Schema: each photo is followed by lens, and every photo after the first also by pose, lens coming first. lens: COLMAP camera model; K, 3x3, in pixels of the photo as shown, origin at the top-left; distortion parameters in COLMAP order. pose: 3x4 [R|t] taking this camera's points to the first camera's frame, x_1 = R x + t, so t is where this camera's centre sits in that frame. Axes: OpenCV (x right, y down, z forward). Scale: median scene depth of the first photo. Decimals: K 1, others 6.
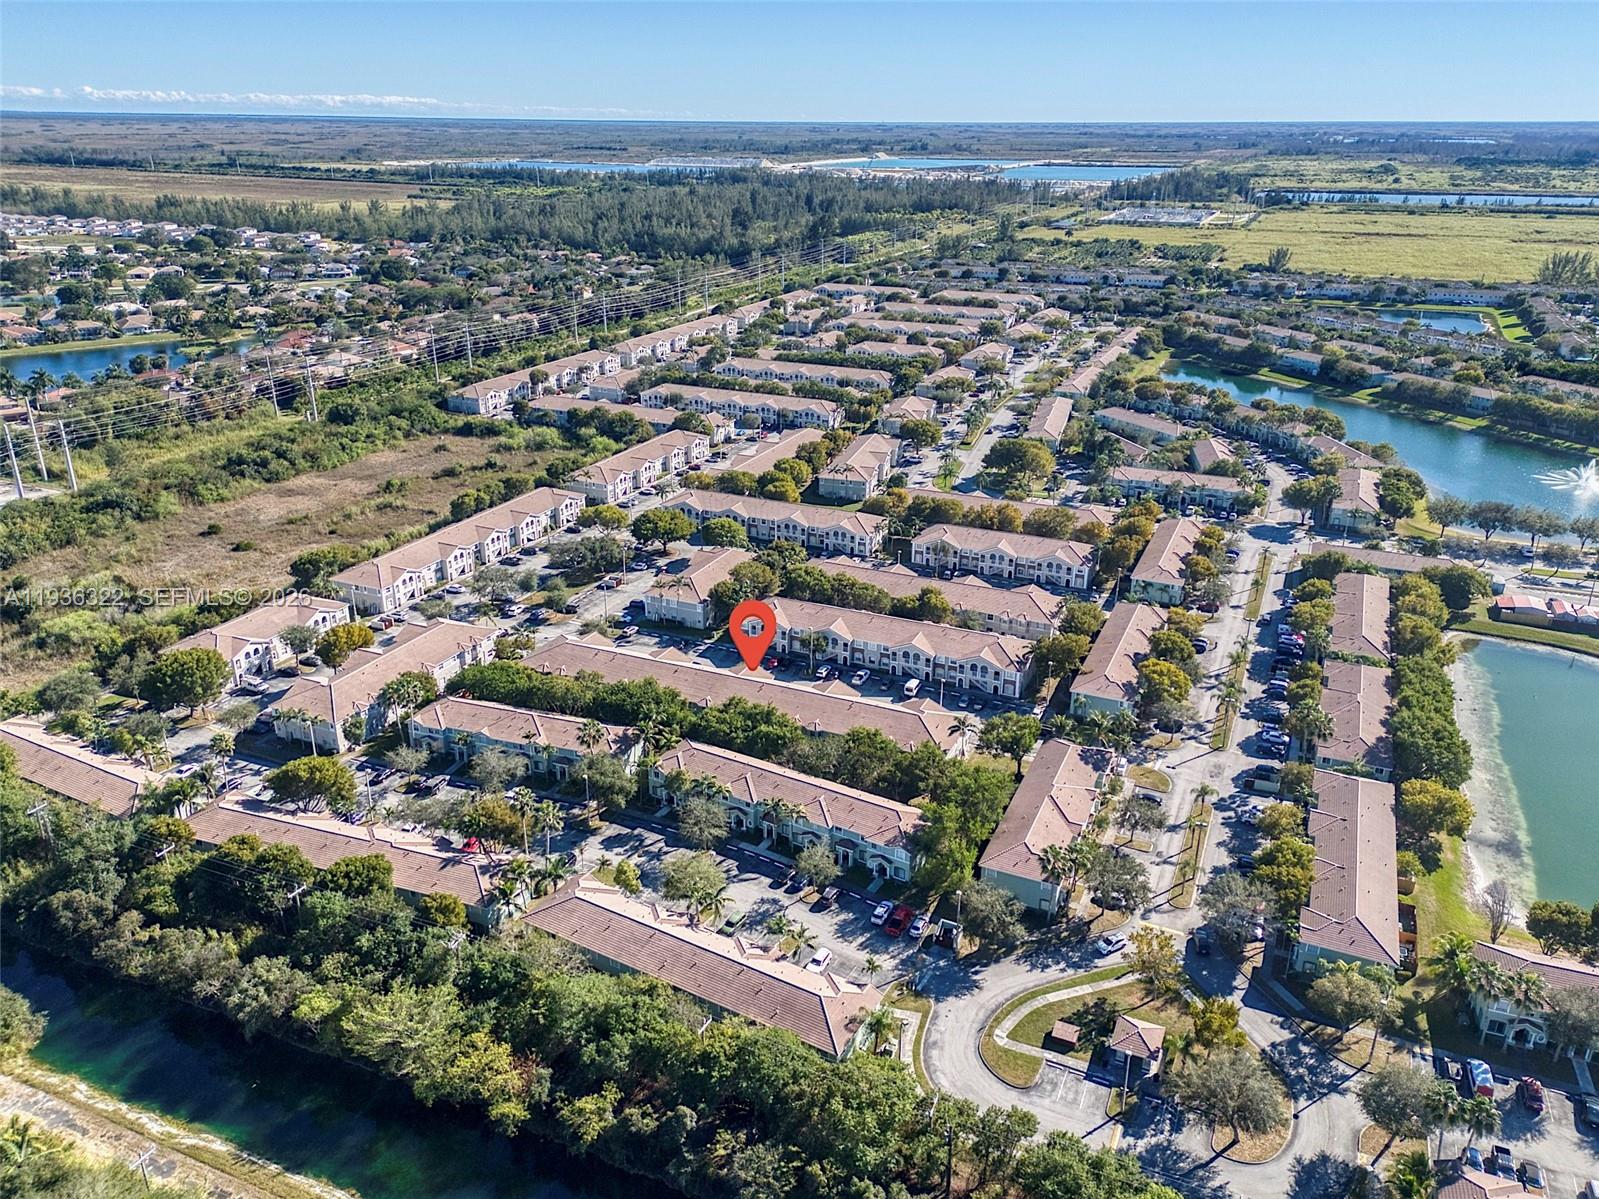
lens RADIAL K [[1182.9, 0, 799.5], [0, 1182.9, 599.5], [0, 0, 1]] dist [0.097810, -0.088201]
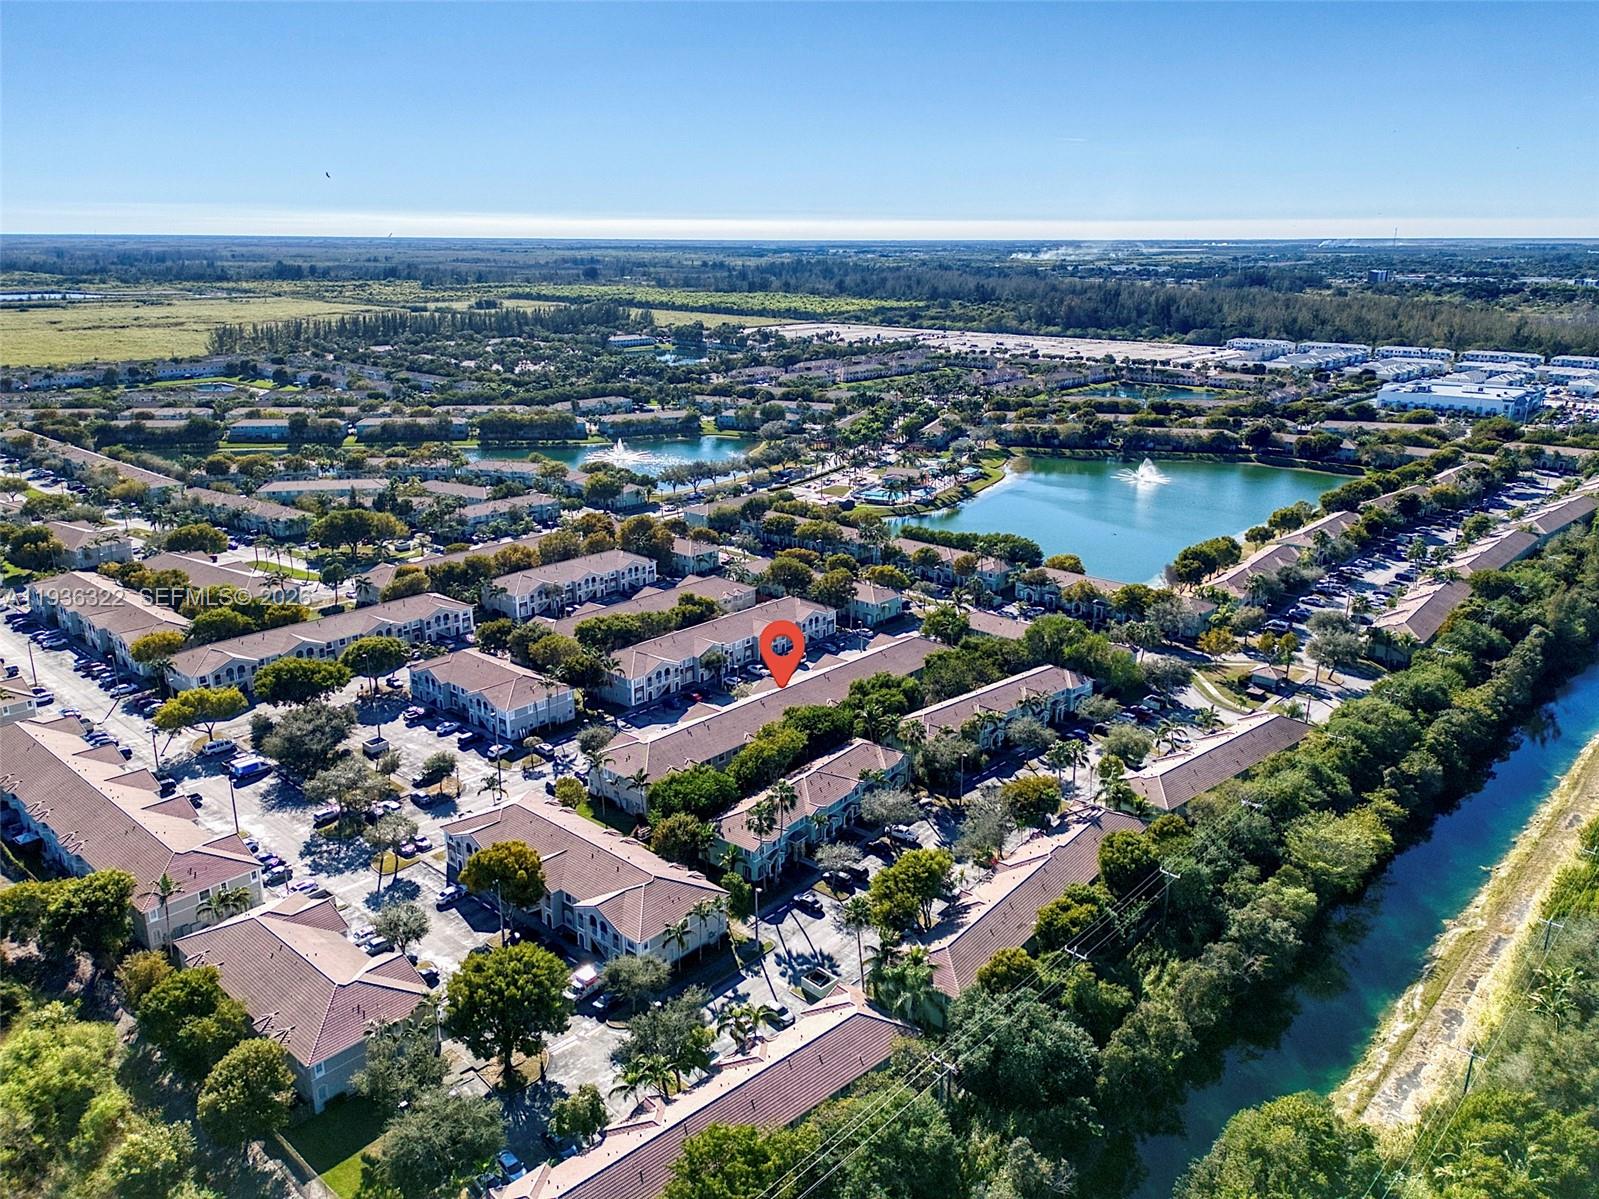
lens RADIAL K [[1182.2, 0, 799.5], [0, 1182.2, 599.5], [0, 0, 1]] dist [0.087882, -0.108945]
pose [[0.305524, -0.283090, 0.909129, -0.771592], [0.354322, 0.920017, 0.167406, -0.137641], [-0.883805, 0.270978, 0.381392, 0.477472]]
